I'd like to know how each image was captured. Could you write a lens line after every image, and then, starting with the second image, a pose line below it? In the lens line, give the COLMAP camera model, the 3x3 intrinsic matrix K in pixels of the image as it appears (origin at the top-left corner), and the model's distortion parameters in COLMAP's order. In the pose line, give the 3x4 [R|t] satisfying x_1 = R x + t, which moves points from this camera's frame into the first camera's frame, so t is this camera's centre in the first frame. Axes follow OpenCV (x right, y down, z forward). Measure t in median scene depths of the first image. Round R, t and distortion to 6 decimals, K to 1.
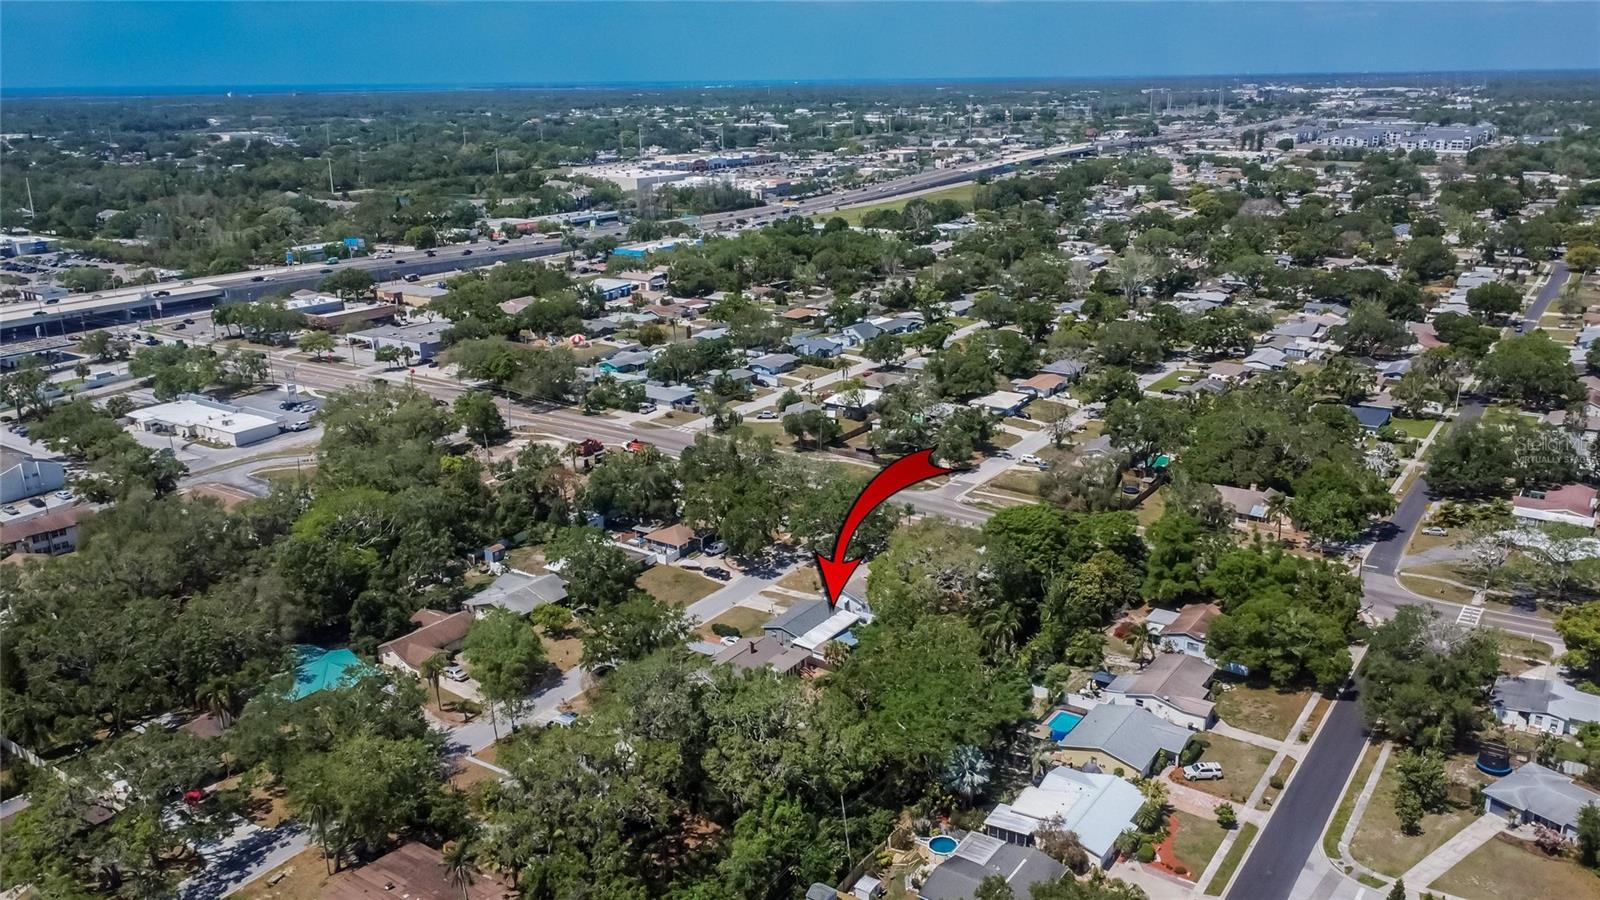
lens RADIAL K [[1218.9, 0, 799.7], [0, 1218.9, 451.1], [0, 0, 1]] dist [0.026750, -0.017513]
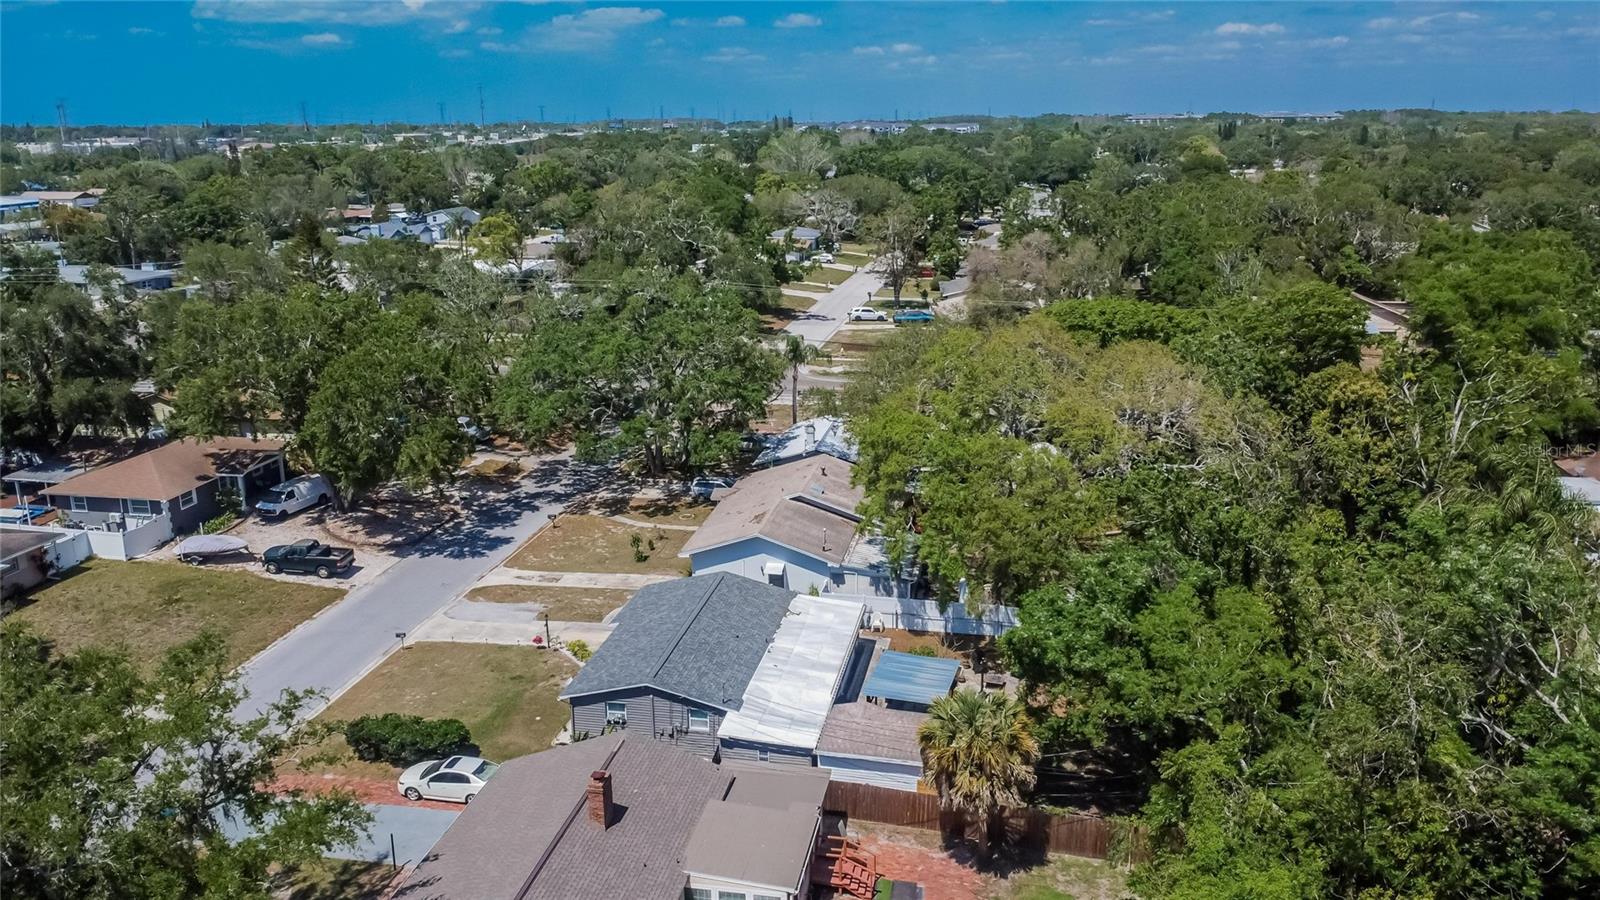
lens RADIAL K [[1218.9, 0, 798.1], [0, 1218.9, 448.1], [0, 0, 1]] dist [0.026750, -0.017513]
pose [[0.921546, -0.100067, 0.375152, -0.066579], [0.111375, 0.993742, -0.008521, 0.087128], [-0.371952, 0.049635, 0.926924, 0.646694]]
